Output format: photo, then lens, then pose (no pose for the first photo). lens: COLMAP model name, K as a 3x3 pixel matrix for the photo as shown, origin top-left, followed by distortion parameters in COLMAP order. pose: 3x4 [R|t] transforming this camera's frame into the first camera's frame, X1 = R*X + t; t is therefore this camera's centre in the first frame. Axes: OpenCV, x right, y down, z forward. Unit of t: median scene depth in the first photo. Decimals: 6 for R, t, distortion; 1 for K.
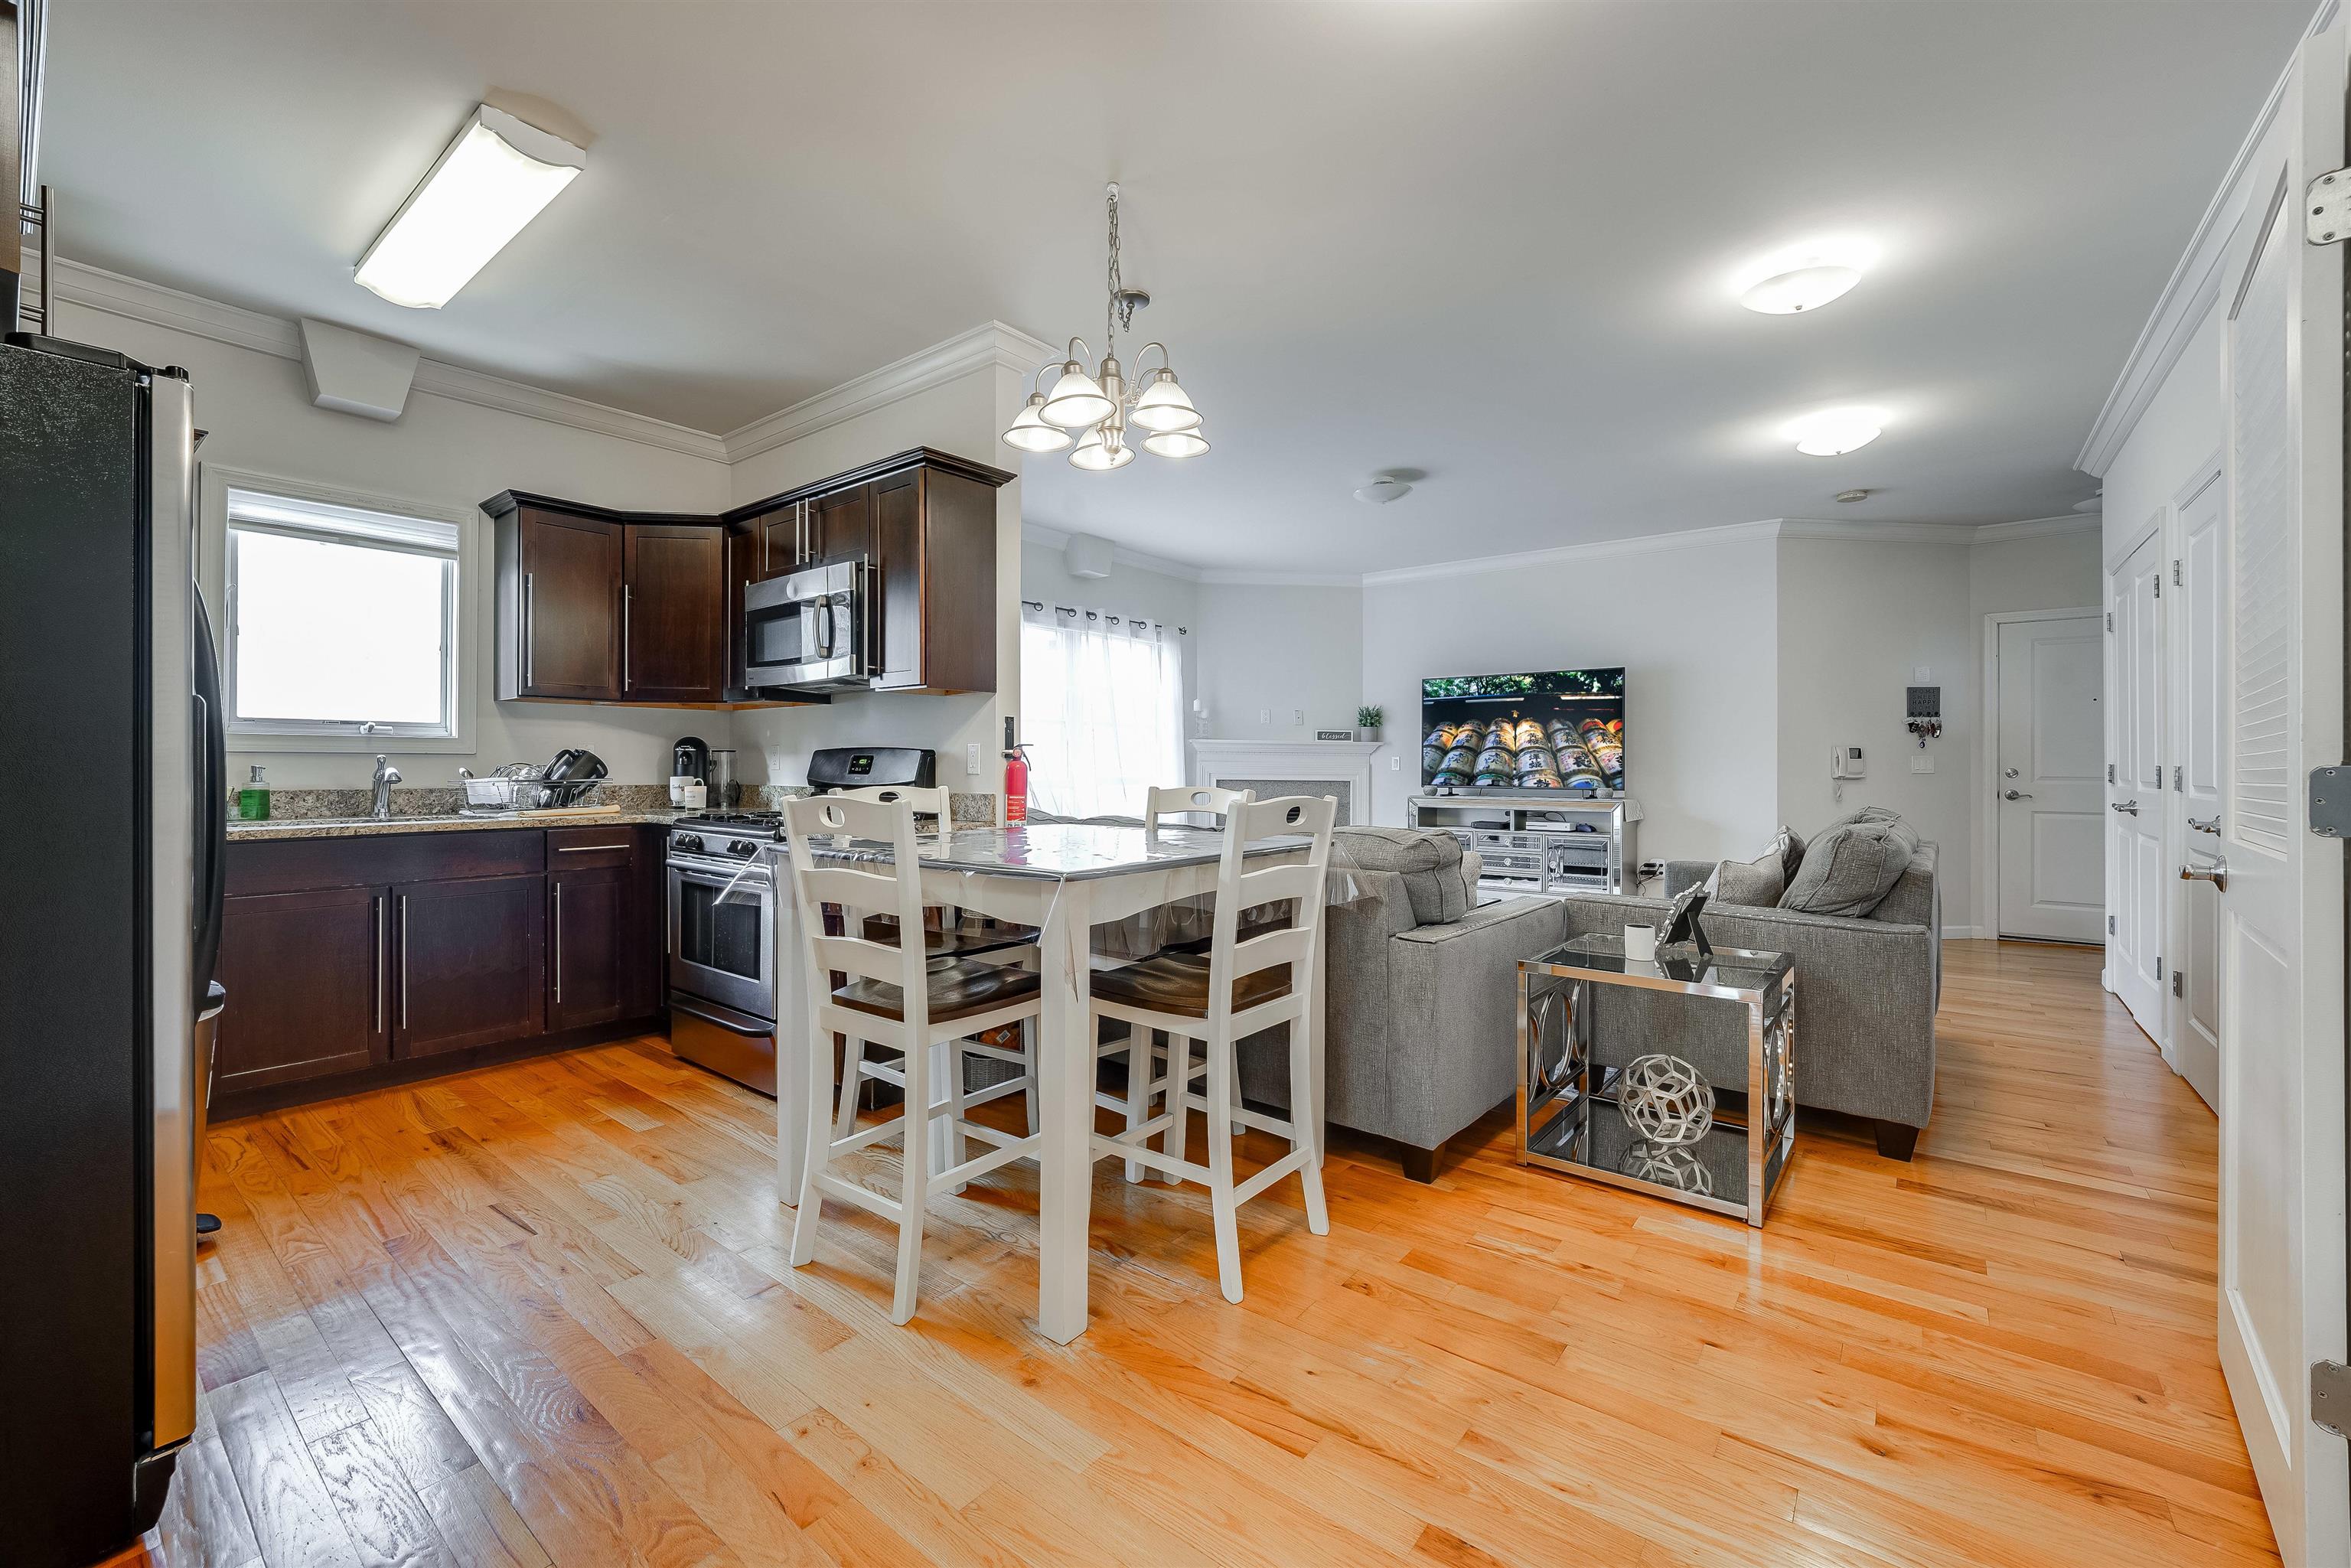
lens RADIAL K [[943.2, 0, 1182.5], [0, 943.2, 774.7], [0, 0, 1]] dist [-0.010690, 0.000311]
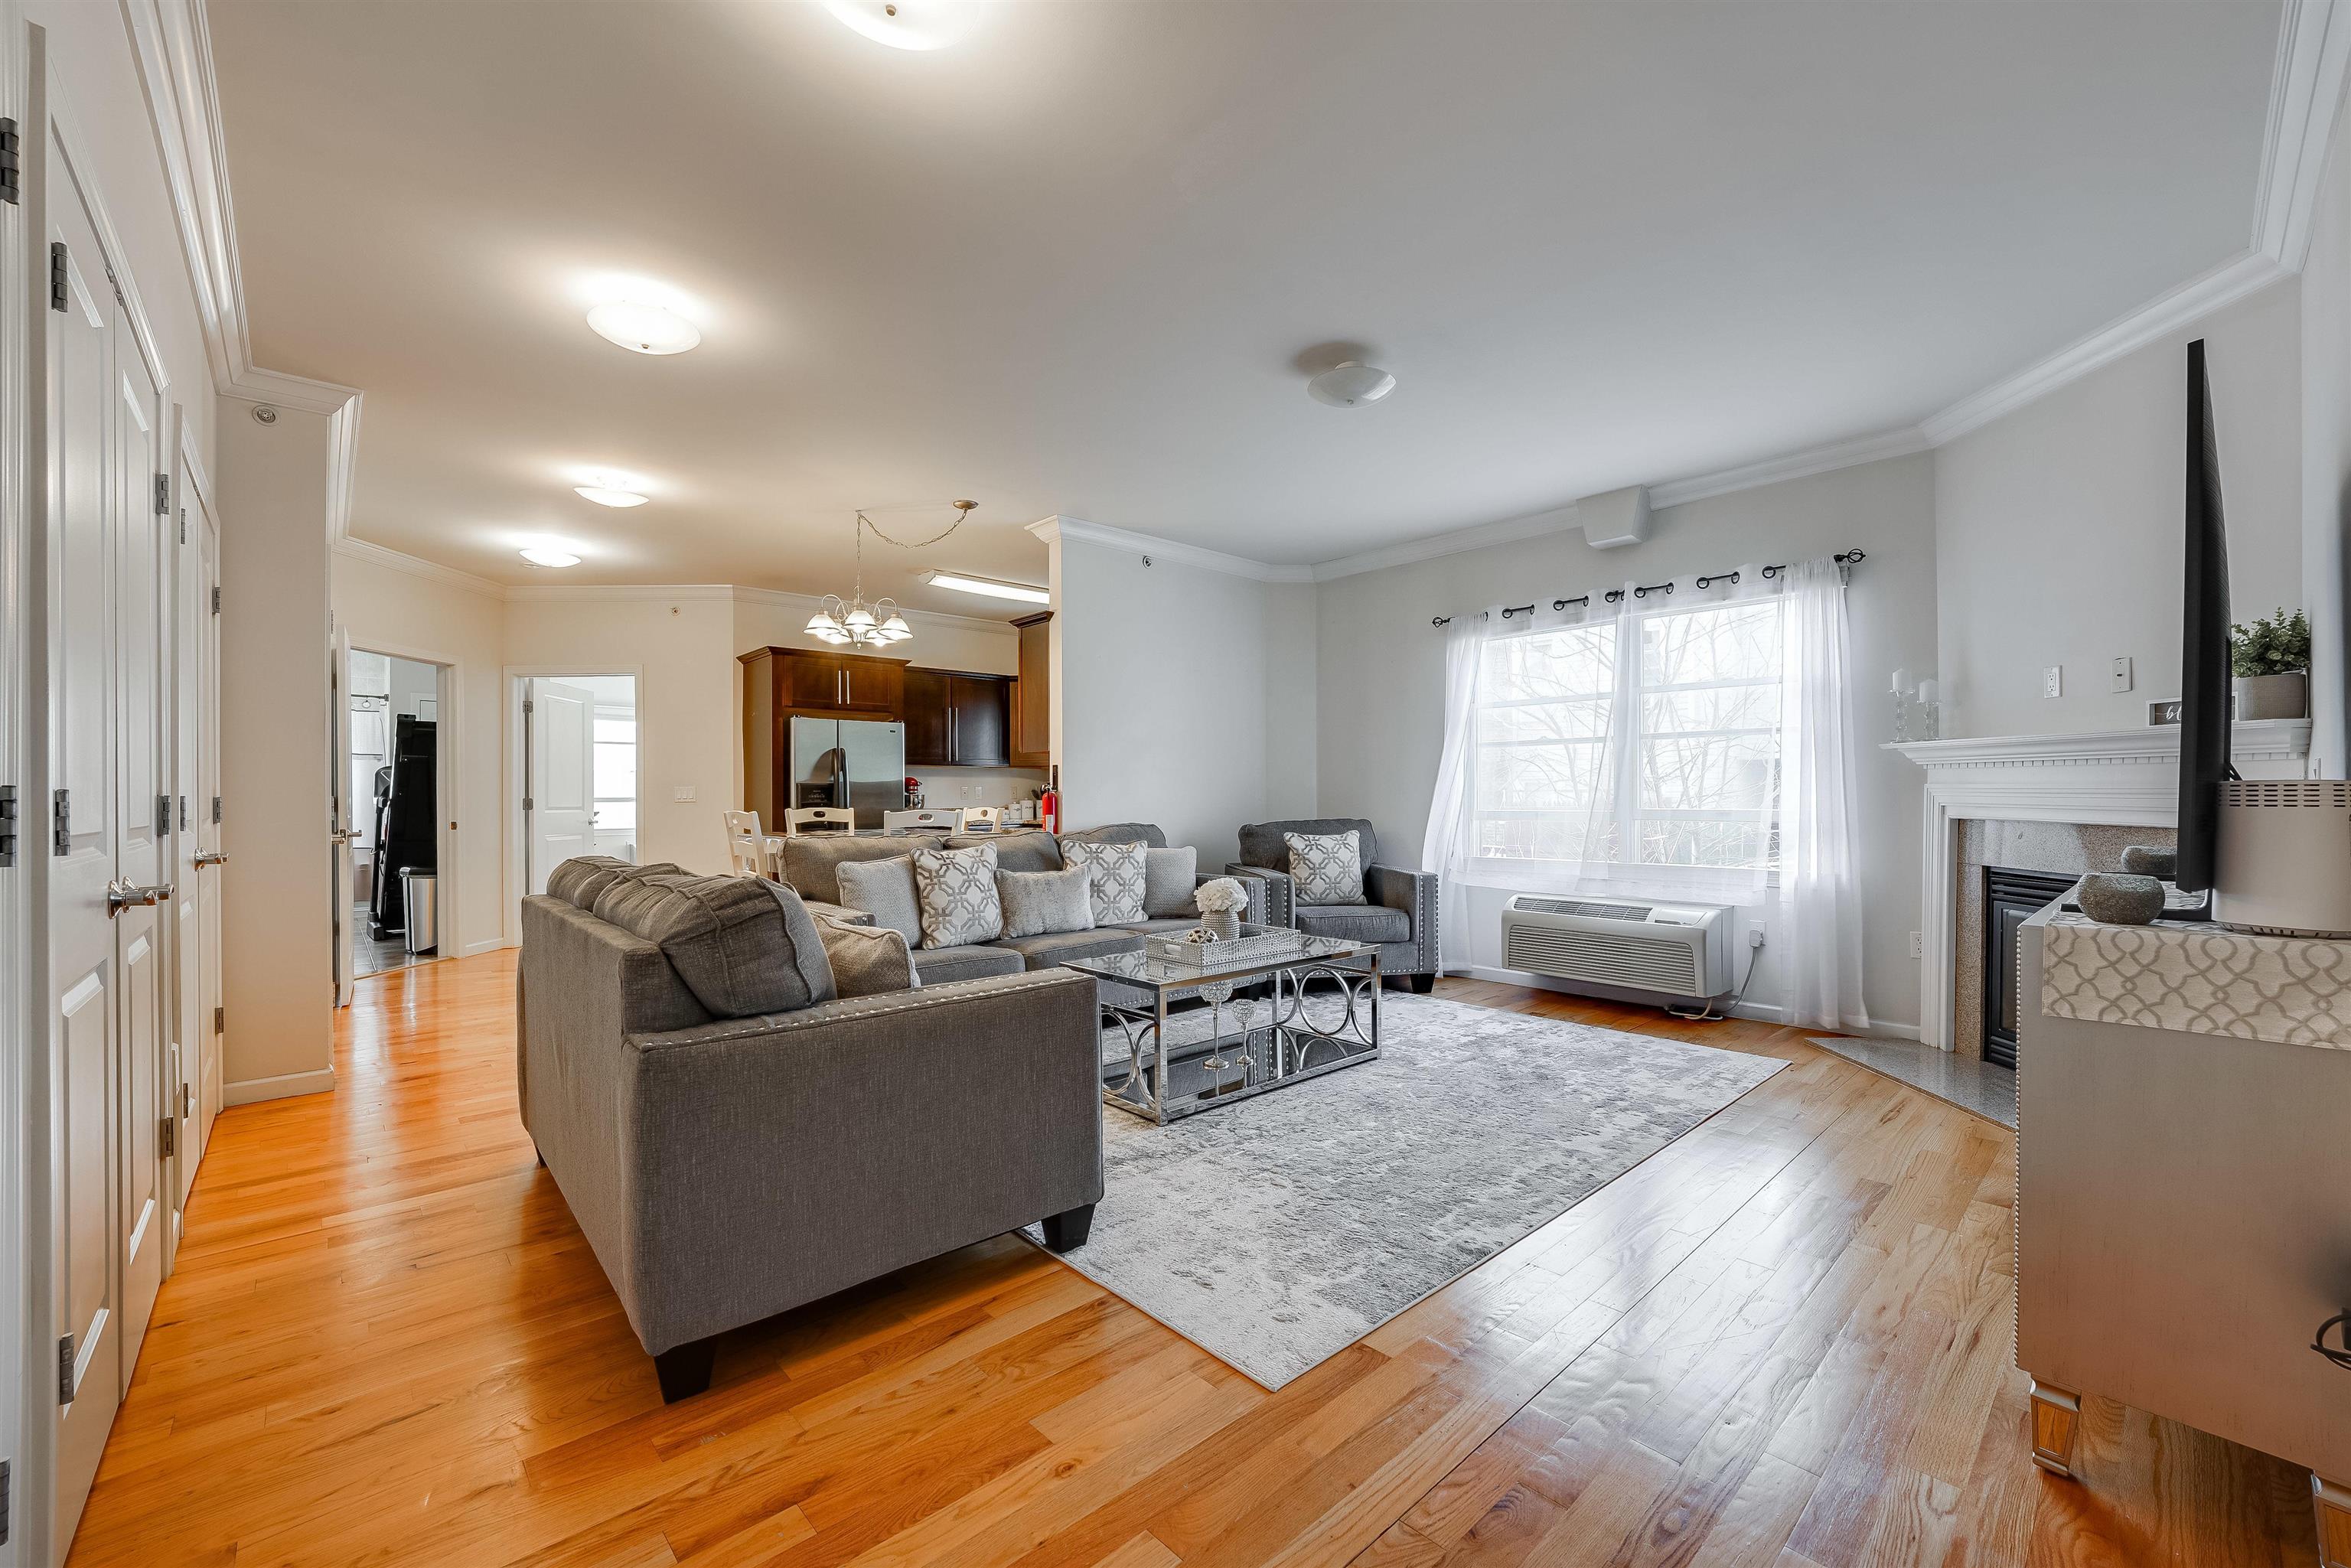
lens RADIAL K [[957.6, 0, 1178.3], [0, 957.6, 789.5], [0, 0, 1]] dist [-0.010565, -0.000094]
pose [[-0.162301, -0.011011, -0.986680, 0.817089], [-0.006311, 0.999929, -0.010121, -0.003368], [0.986721, 0.004585, -0.162359, 0.885959]]
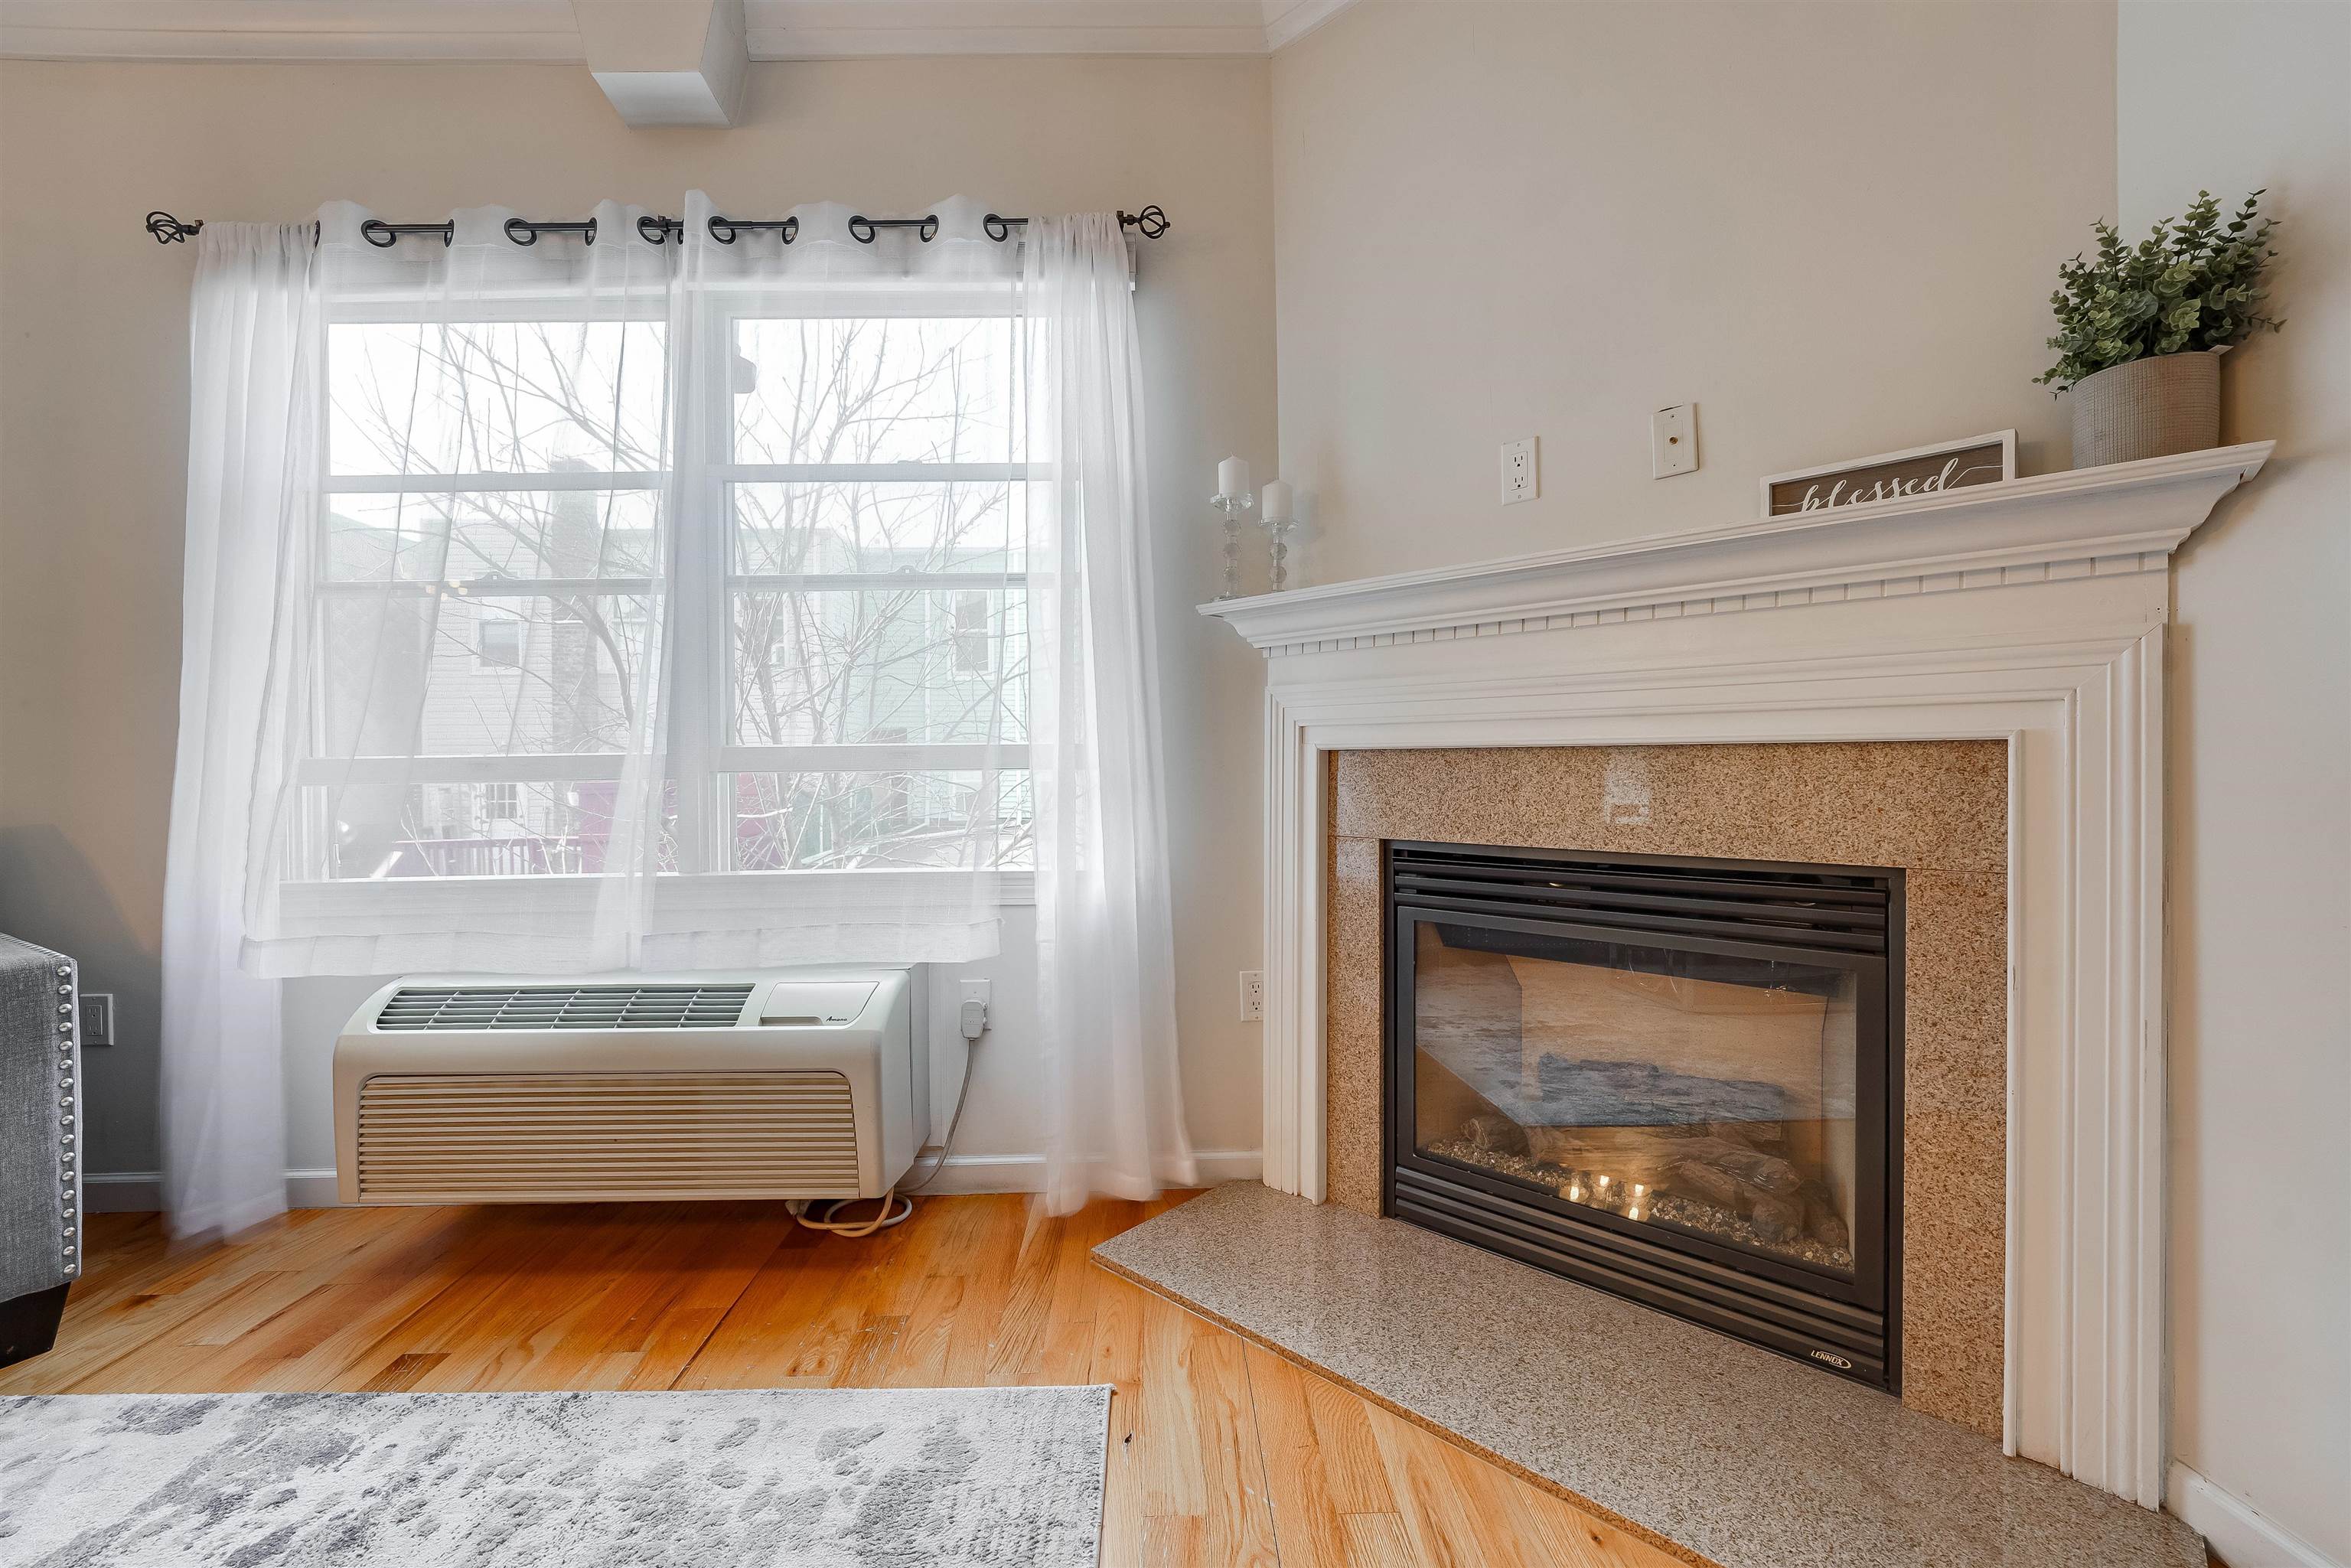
lens RADIAL K [[963.5, 0, 1179.8], [0, 963.5, 774.8], [0, 0, 1]] dist [-0.015654, -0.000235]
pose [[0.638569, -0.007206, -0.769531, 0.289774], [0.009097, 0.999957, -0.001815, 0.016391], [0.769511, -0.005841, 0.638607, 1.057395]]
